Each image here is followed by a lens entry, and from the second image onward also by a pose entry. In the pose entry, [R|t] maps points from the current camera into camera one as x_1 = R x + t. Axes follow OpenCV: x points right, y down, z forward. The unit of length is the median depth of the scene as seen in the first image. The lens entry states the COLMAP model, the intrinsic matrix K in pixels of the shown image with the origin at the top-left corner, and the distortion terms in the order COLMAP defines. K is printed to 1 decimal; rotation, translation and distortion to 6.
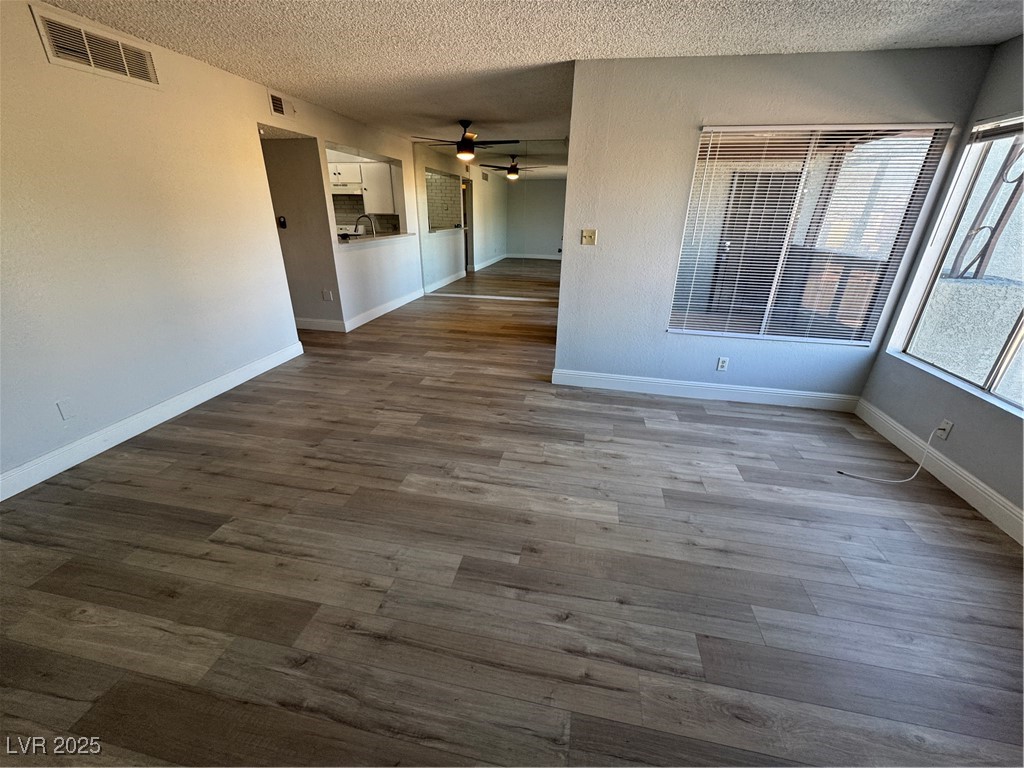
lens RADIAL K [[407.3, 0, 511.4], [0, 407.3, 385.9], [0, 0, 1]] dist [-0.001937, -0.000089]
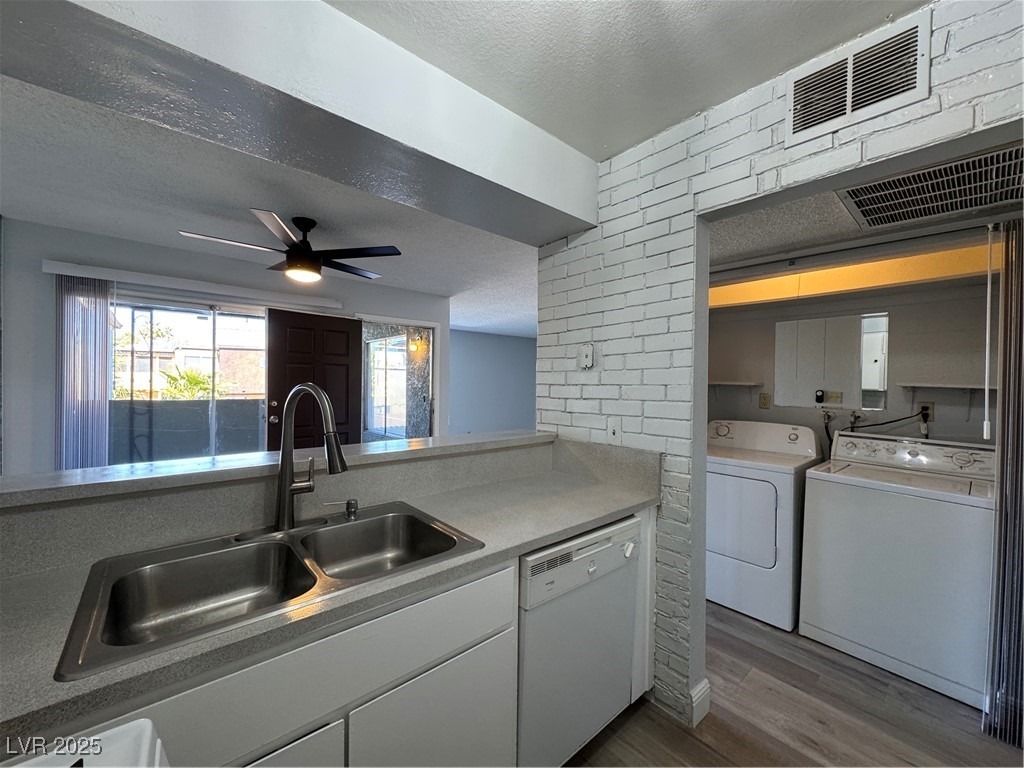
lens RADIAL K [[407.3, 0, 511.4], [0, 407.3, 385.9], [0, 0, 1]] dist [-0.001937, -0.000089]
pose [[-0.785560, -0.033212, 0.617894, -1.034628], [0.218837, 0.919116, 0.327621, -0.848936], [-0.578797, 0.392584, -0.714753, 1.992932]]
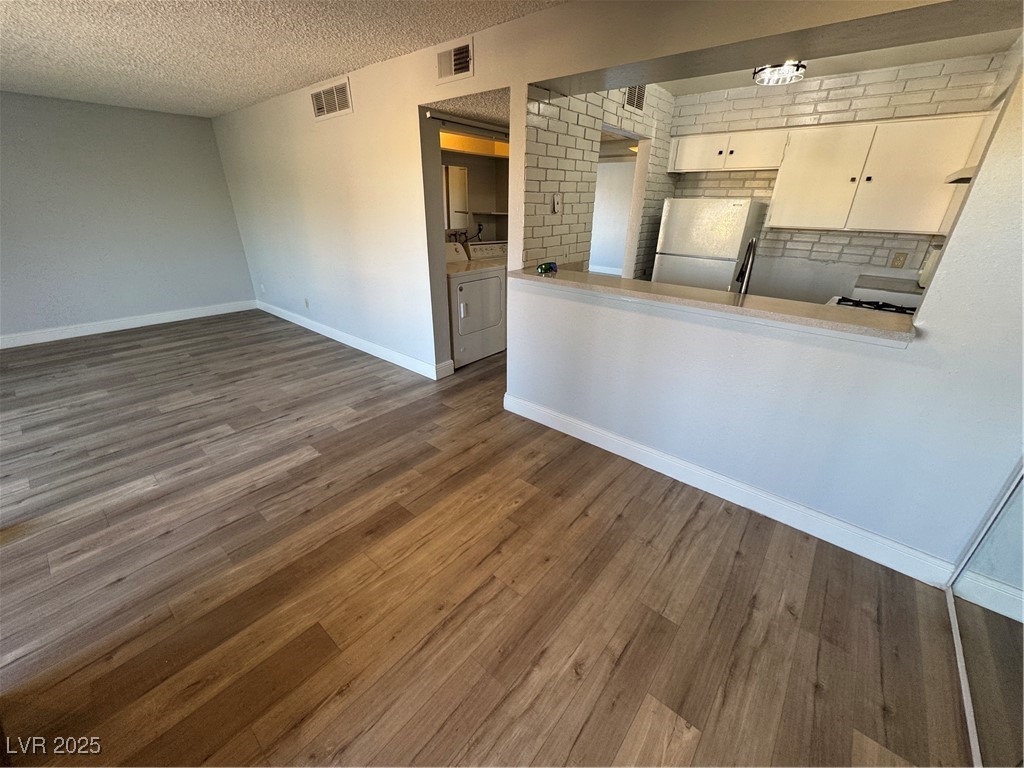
lens RADIAL K [[407.3, 0, 511.4], [0, 407.3, 385.9], [0, 0, 1]] dist [-0.001937, -0.000089]
pose [[-0.487977, 0.337705, -0.804881, 0.138613], [-0.367723, 0.756761, 0.540456, -0.802065], [0.791617, 0.559704, -0.245100, 1.821103]]
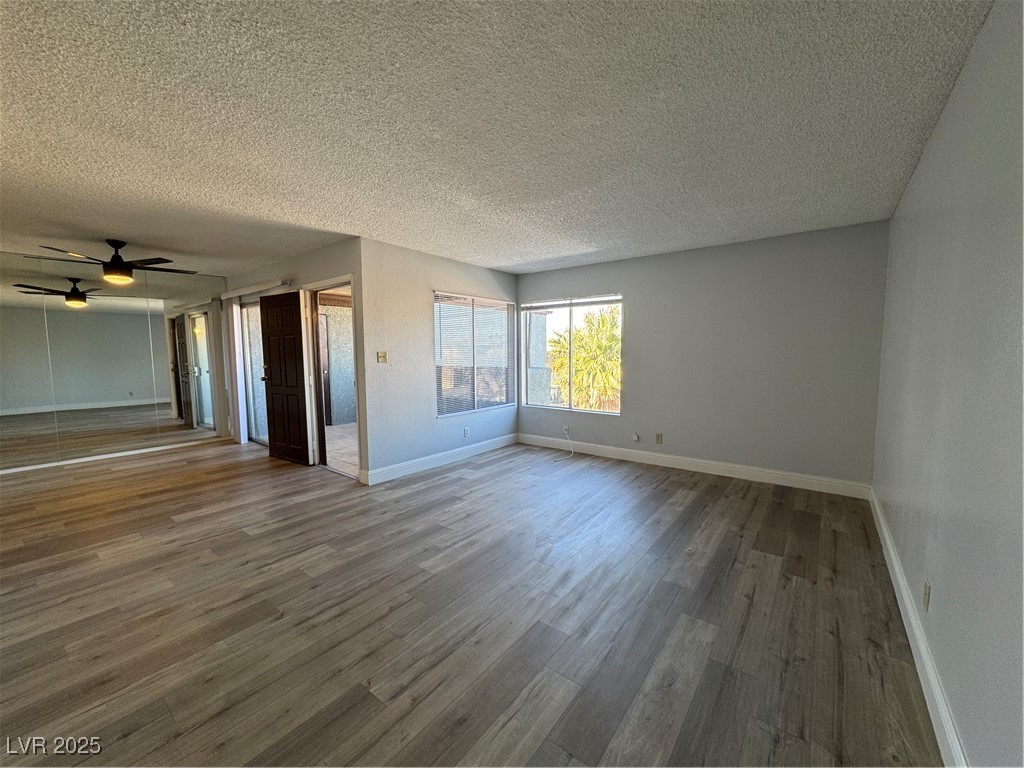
lens RADIAL K [[407.3, 0, 511.4], [0, 407.3, 385.9], [0, 0, 1]] dist [-0.001937, -0.000089]
pose [[0.449642, -0.096509, 0.887980, -0.770945], [0.366752, 0.926425, -0.085023, -0.024491], [-0.814441, 0.363899, 0.451955, 0.125951]]
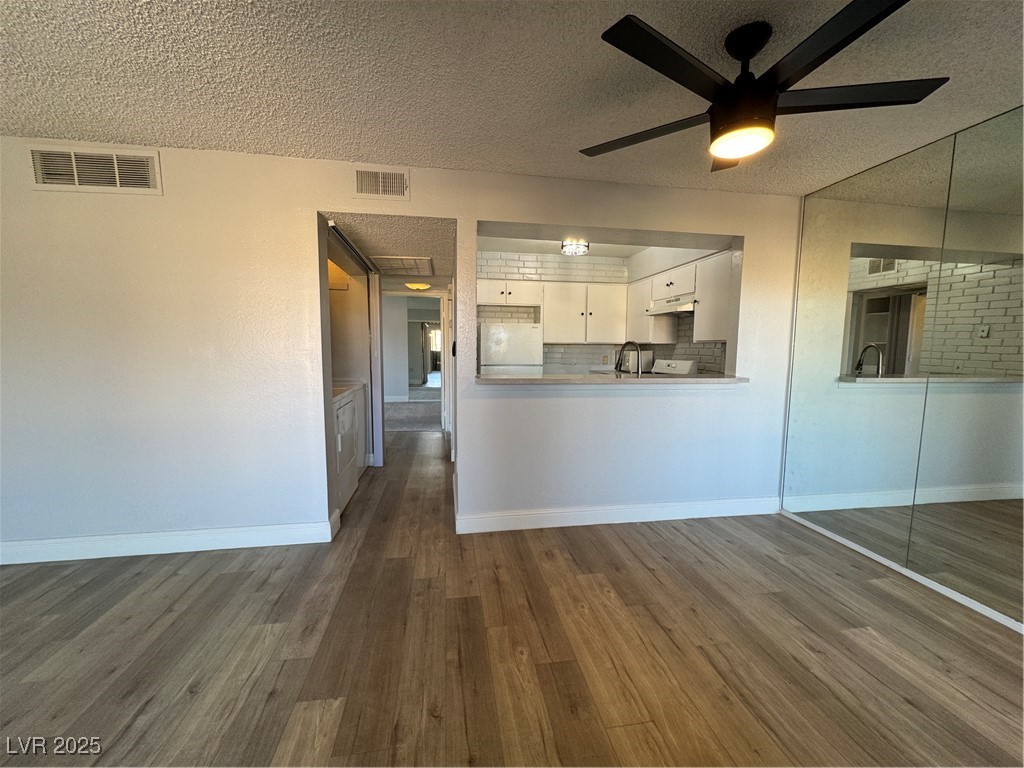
lens RADIAL K [[407.3, 0, 511.4], [0, 407.3, 385.9], [0, 0, 1]] dist [-0.001937, -0.000089]
pose [[0.344588, 0.079735, -0.935362, 0.191365], [-0.374447, 0.925365, -0.059064, -0.495867], [0.860842, 0.370596, 0.348727, 1.268164]]
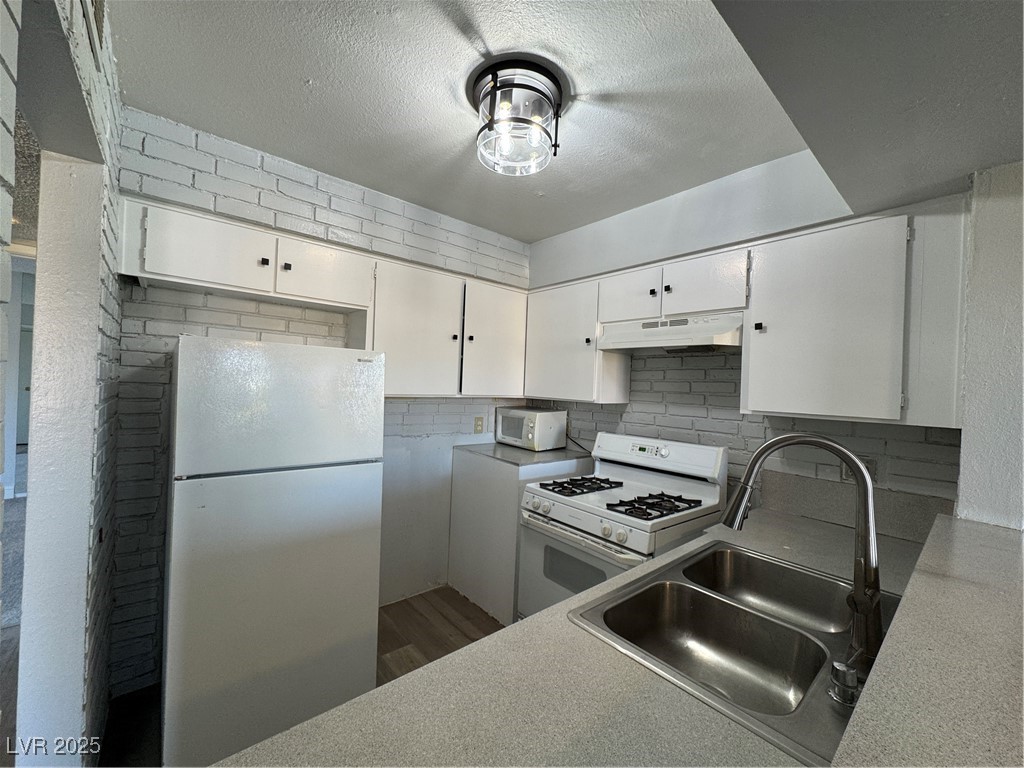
lens RADIAL K [[407.3, 0, 511.4], [0, 407.3, 385.9], [0, 0, 1]] dist [-0.001937, -0.000089]
pose [[0.780251, 0.019364, -0.625167, -0.649137], [-0.274208, 0.908936, -0.314078, -0.655202], [0.562155, 0.416486, 0.714508, 1.502311]]
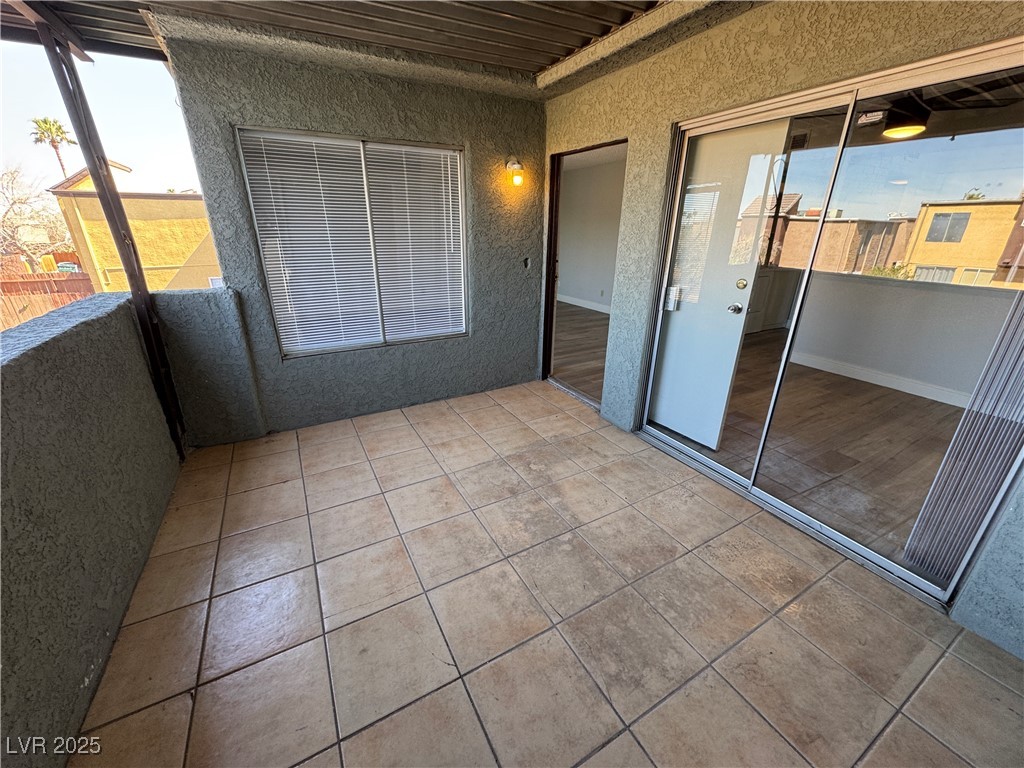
lens RADIAL K [[407.4, 0, 512.9], [0, 407.4, 380.6], [0, 0, 1]] dist [-0.000785, 0.000107]
pose [[-0.761967, 0.210432, -0.612474, 1.043081], [-0.276235, 0.749782, 0.601266, -0.776461], [0.585748, 0.627331, -0.513181, 1.830395]]
